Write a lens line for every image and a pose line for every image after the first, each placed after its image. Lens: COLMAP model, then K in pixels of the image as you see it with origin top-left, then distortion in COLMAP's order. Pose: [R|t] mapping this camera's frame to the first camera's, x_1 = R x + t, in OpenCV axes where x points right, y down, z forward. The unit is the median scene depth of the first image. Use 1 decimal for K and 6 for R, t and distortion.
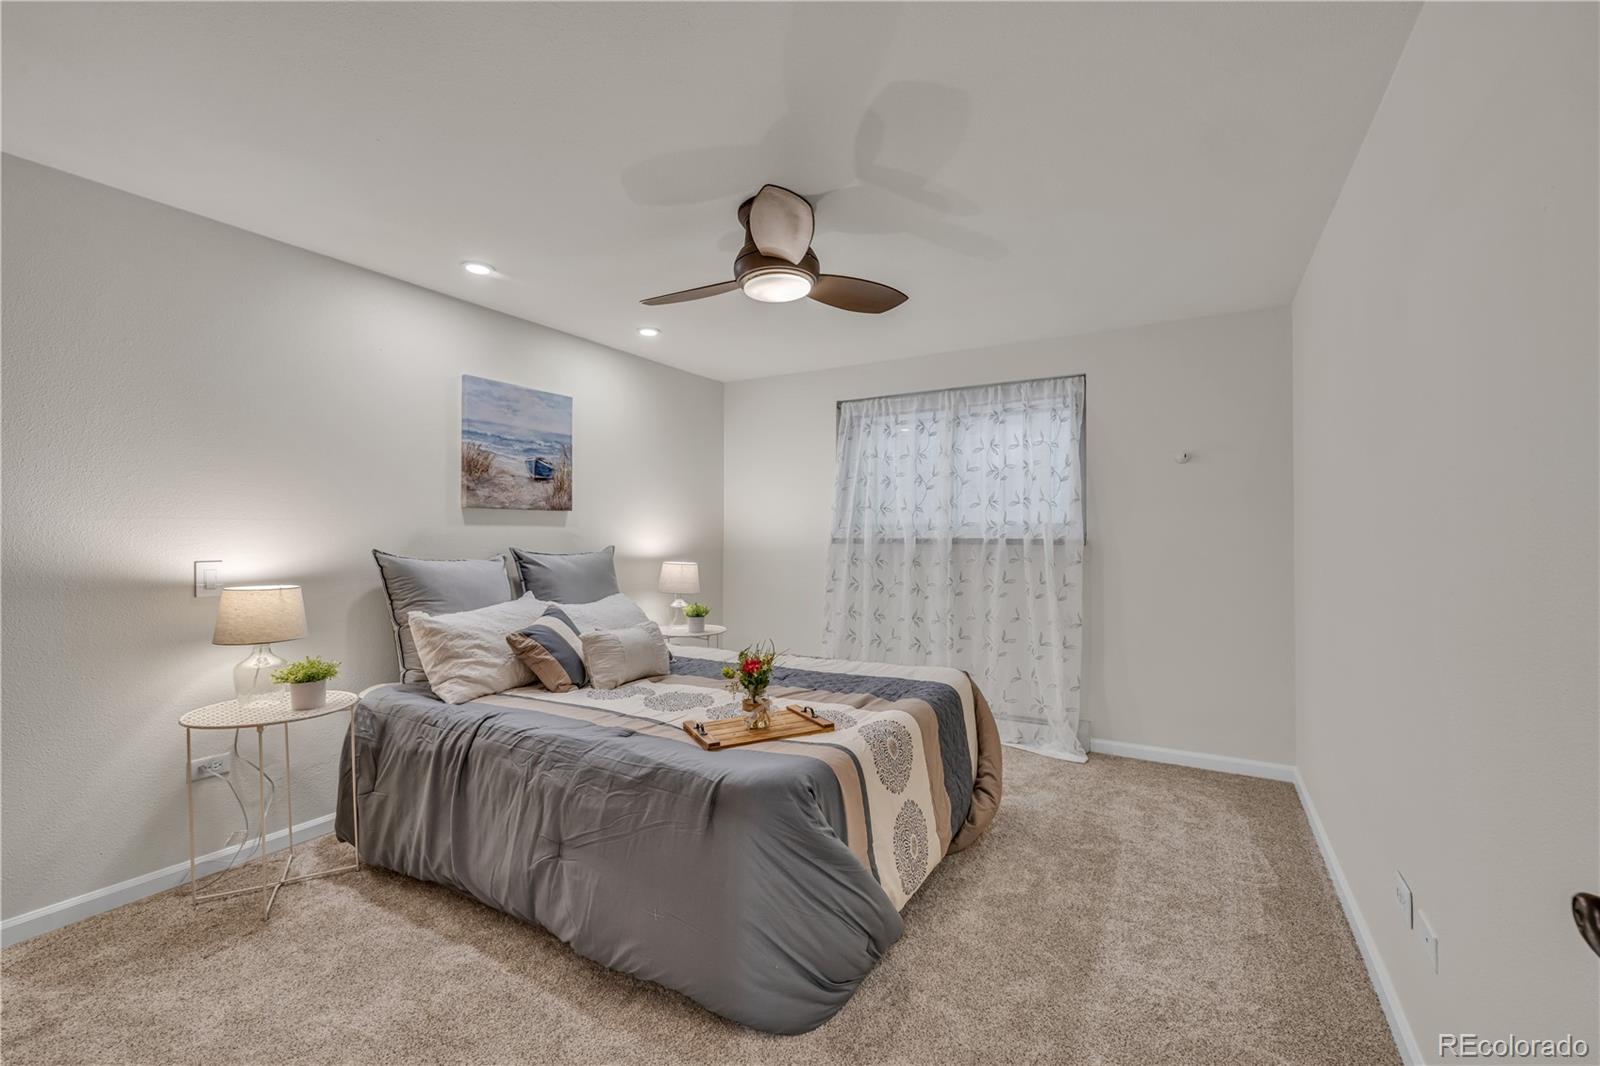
lens RADIAL K [[672.5, 0, 783.6], [0, 672.5, 528.6], [0, 0, 1]] dist [0.000021, -0.000139]
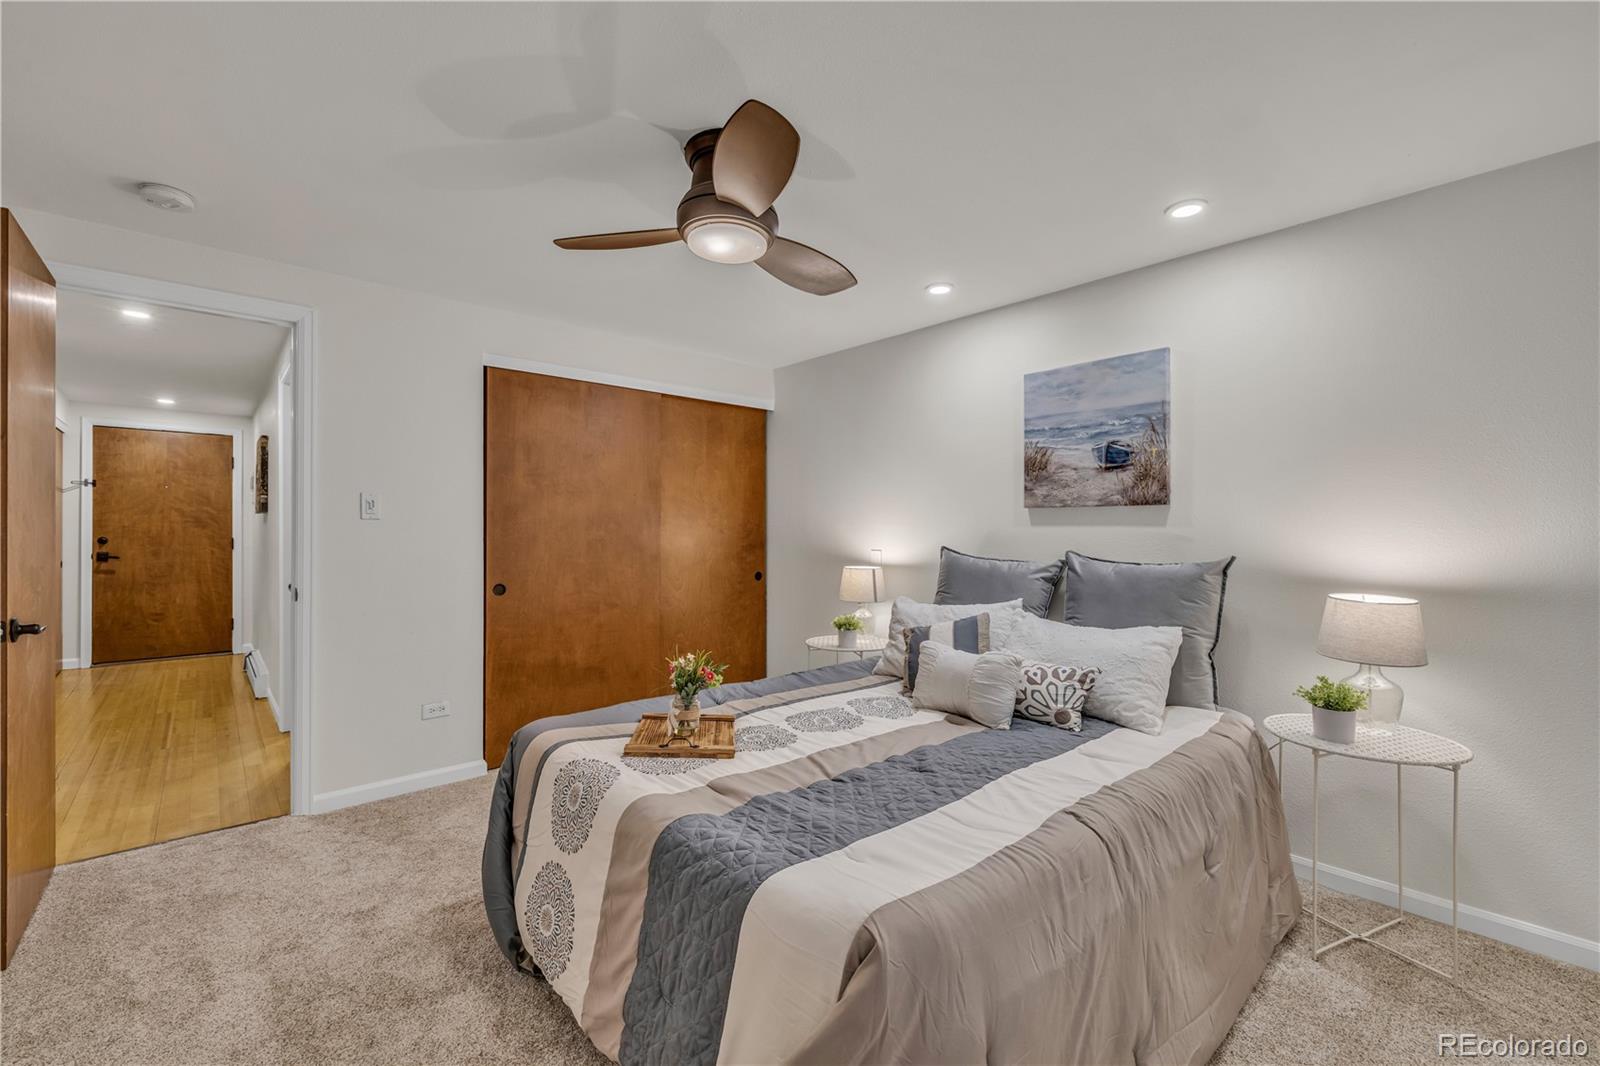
lens RADIAL K [[672.5, 0, 783.6], [0, 672.5, 528.6], [0, 0, 1]] dist [0.000021, -0.000139]
pose [[-0.301018, -0.009893, -0.953567, 0.531574], [-0.002820, 0.999951, -0.009484, 0.008144], [0.953614, -0.000166, -0.301031, 0.882580]]
